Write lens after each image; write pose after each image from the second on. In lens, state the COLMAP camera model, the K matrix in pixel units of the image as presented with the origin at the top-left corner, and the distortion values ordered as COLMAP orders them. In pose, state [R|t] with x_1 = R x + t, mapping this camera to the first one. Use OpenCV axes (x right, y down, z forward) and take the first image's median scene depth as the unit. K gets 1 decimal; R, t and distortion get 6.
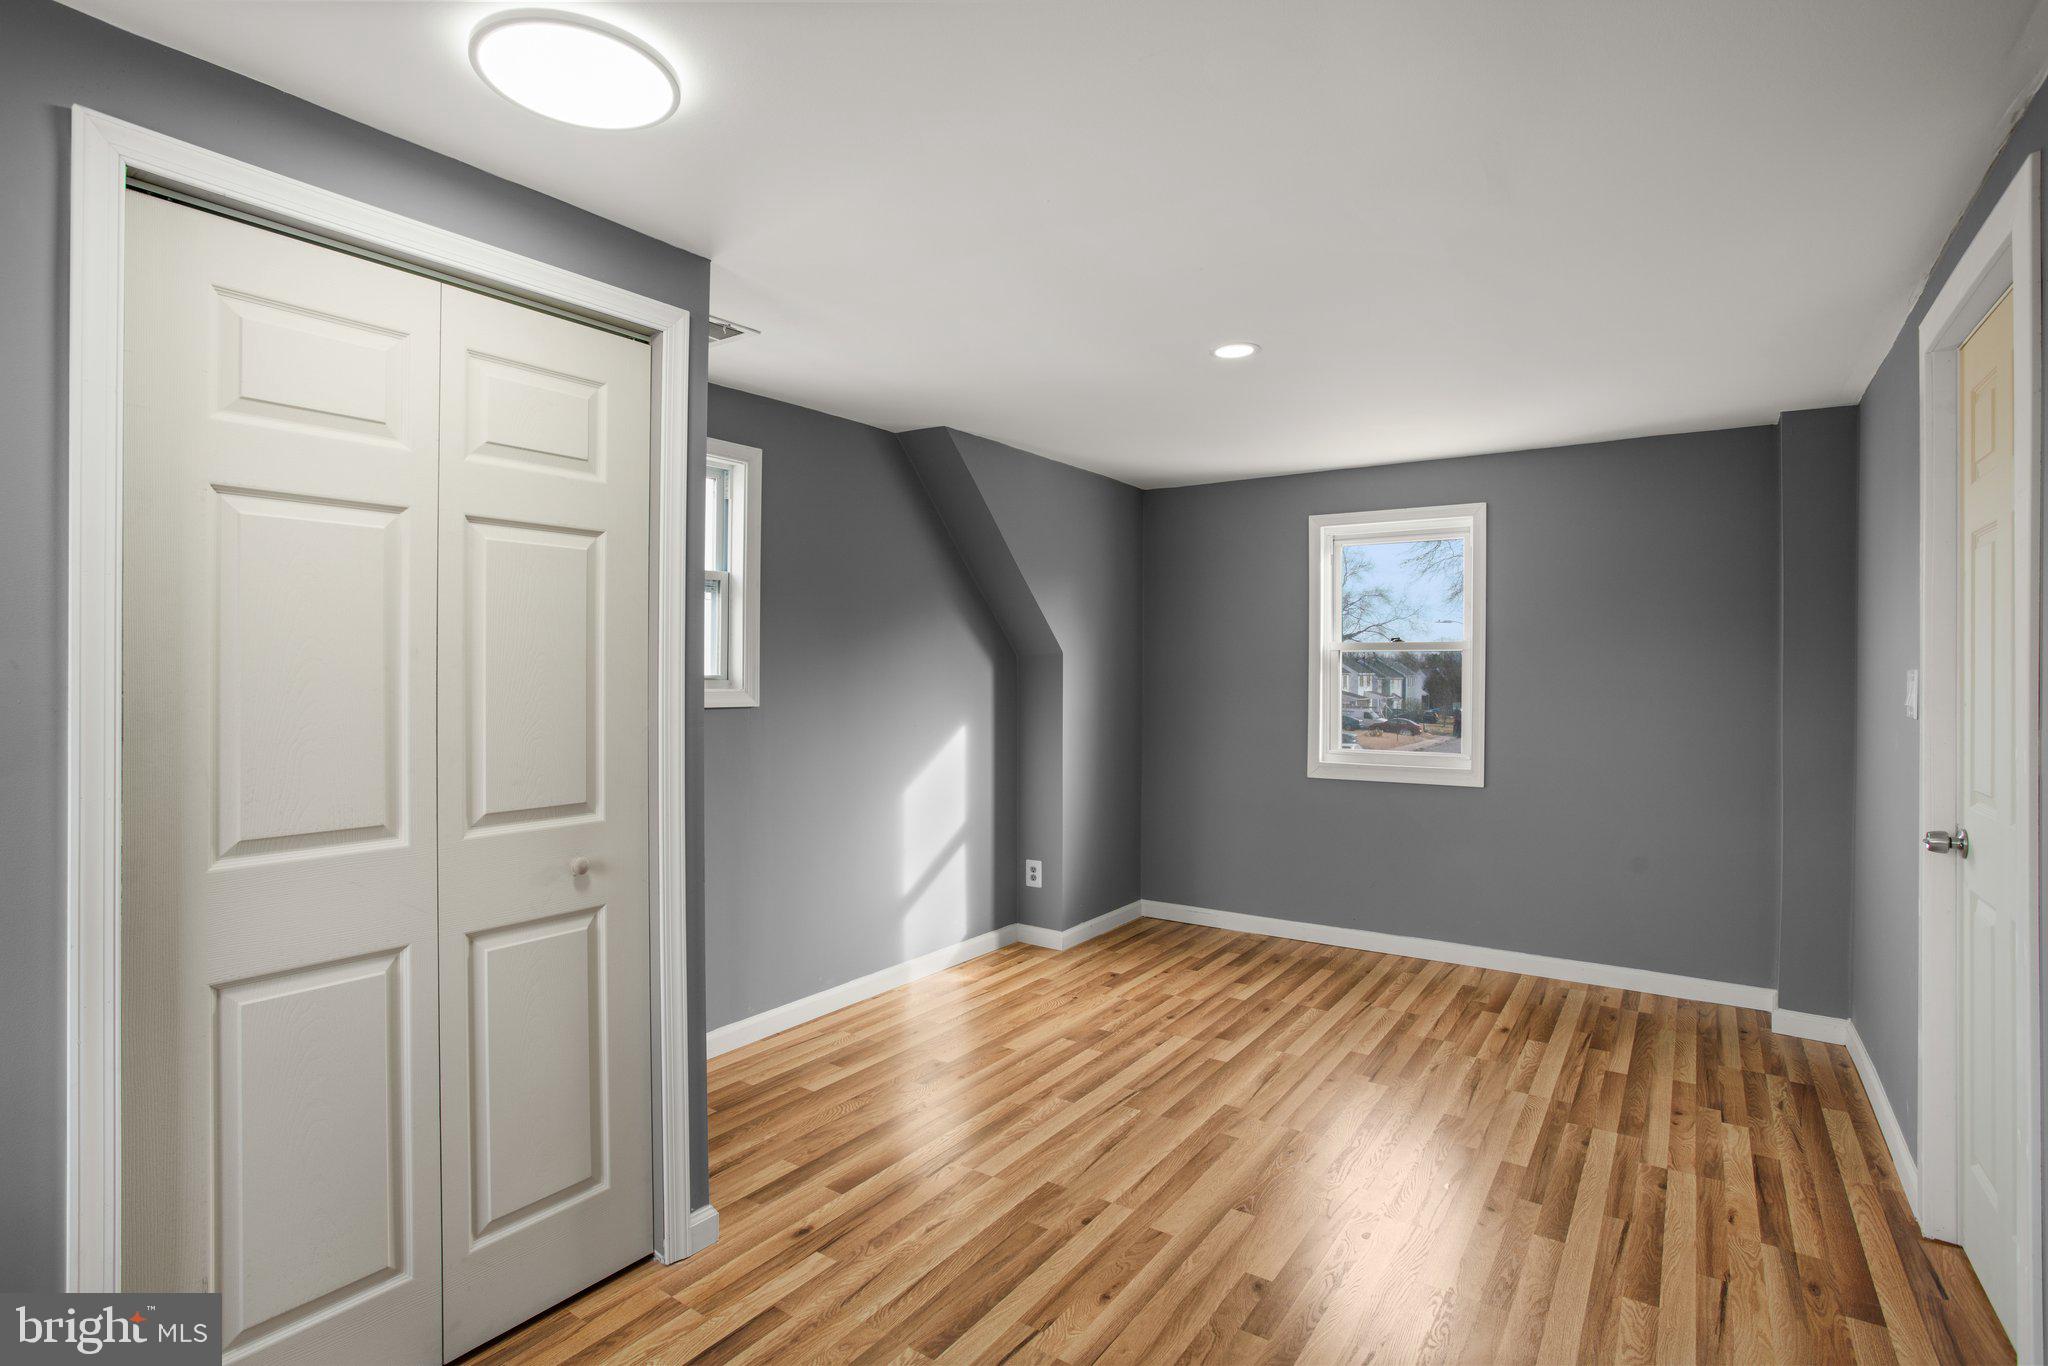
lens RADIAL K [[1017.1, 0, 1014.1], [0, 1017.1, 672.4], [0, 0, 1]] dist [-0.070300, 0.037279]
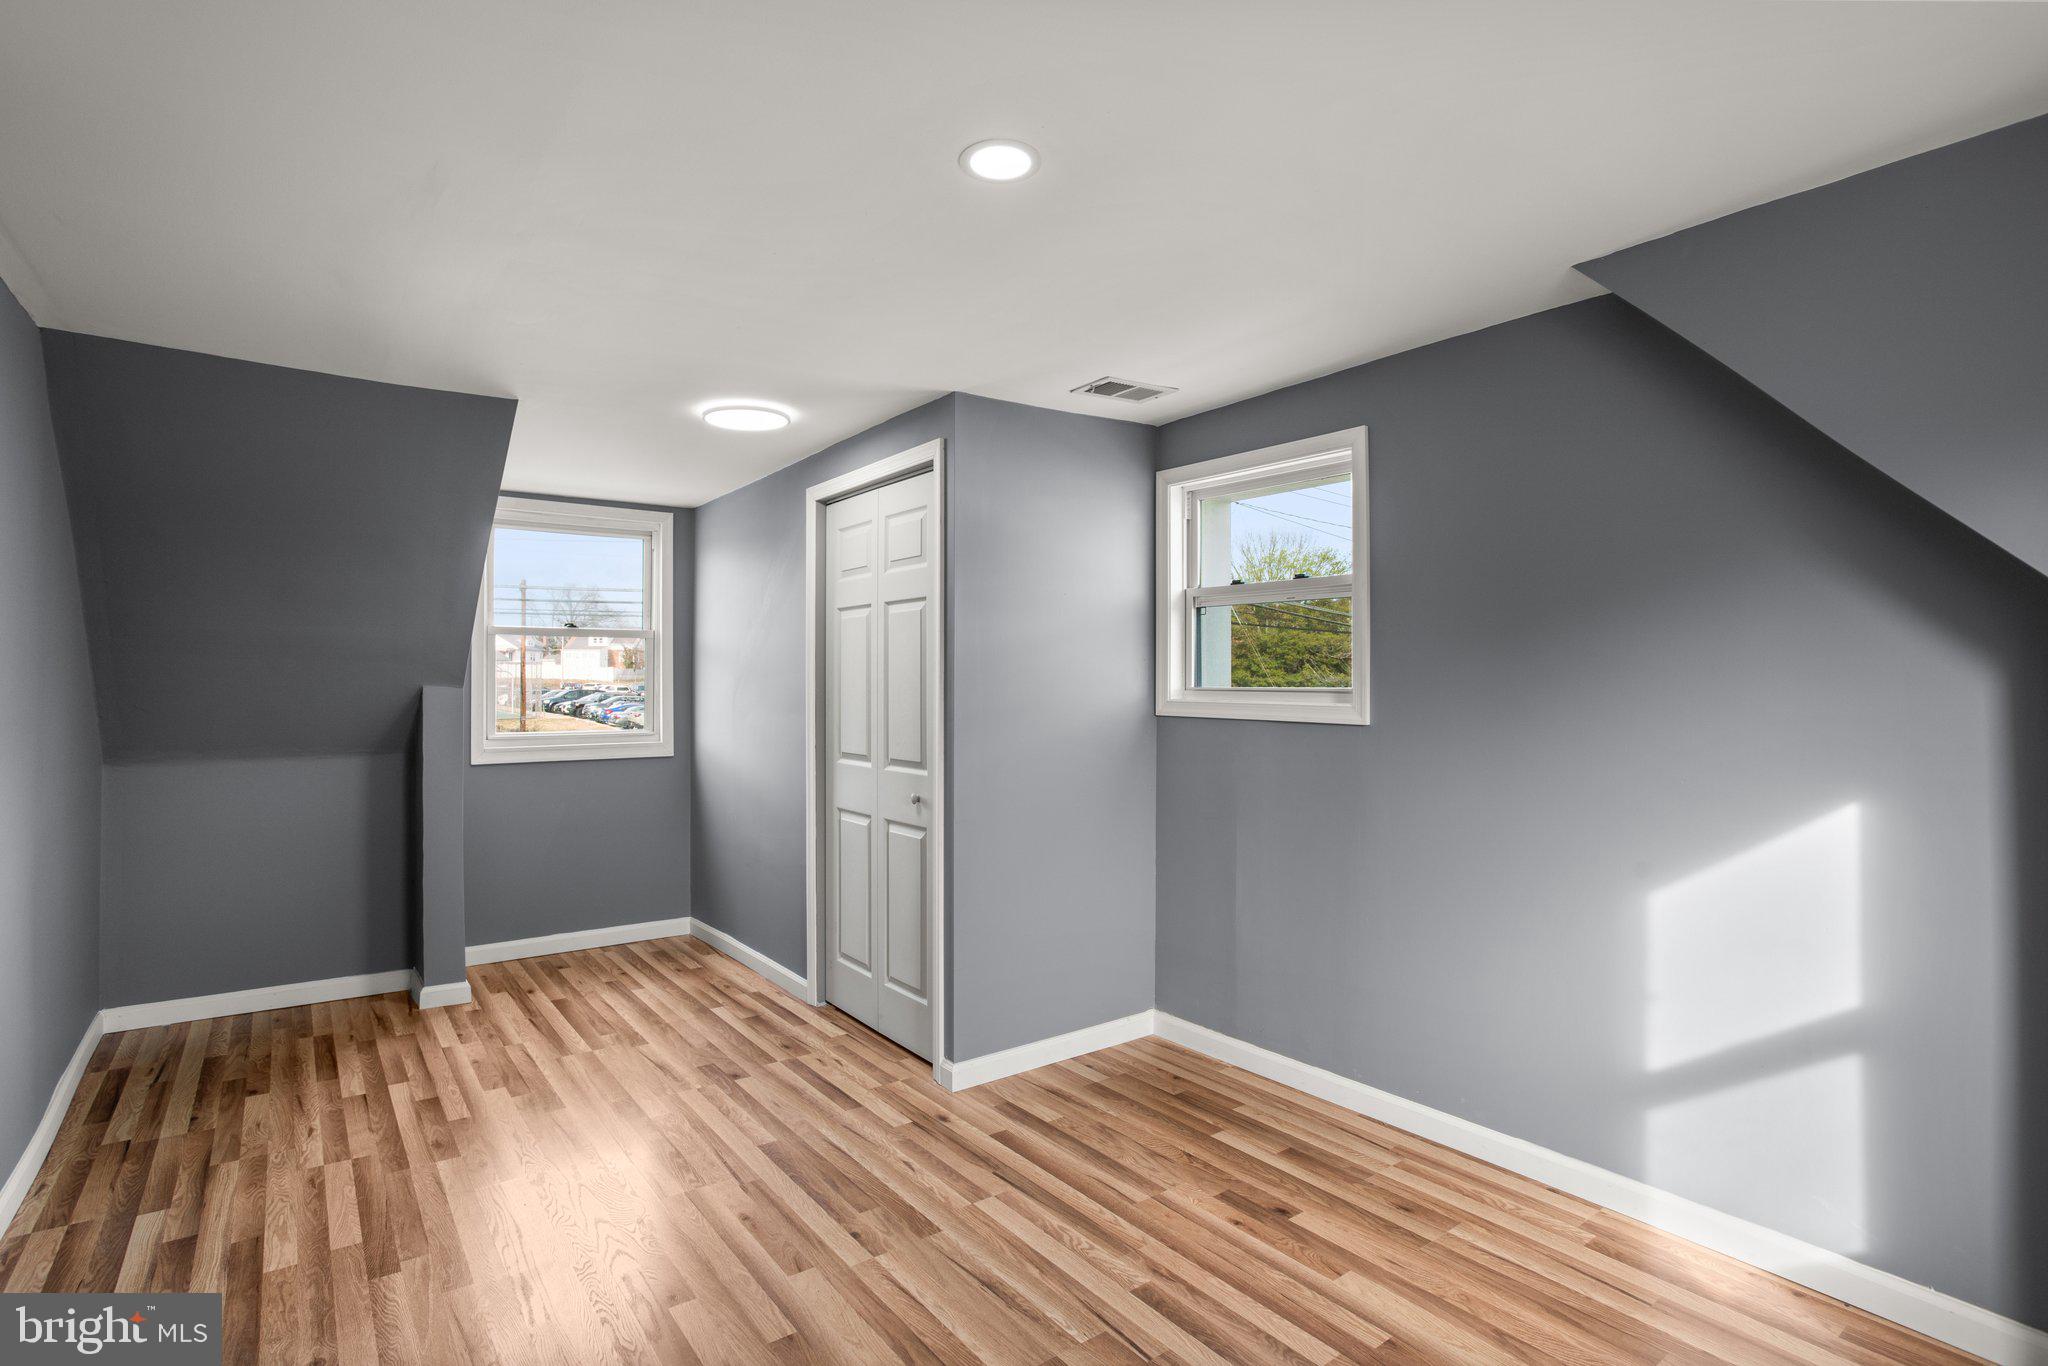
lens RADIAL K [[1017.1, 0, 1014.1], [0, 1017.1, 672.4], [0, 0, 1]] dist [-0.070300, 0.037279]
pose [[-0.326954, -0.010425, -0.944983, 0.858358], [-0.005141, 0.999944, -0.009252, -0.002345], [0.945026, 0.001833, -0.326989, 1.310285]]
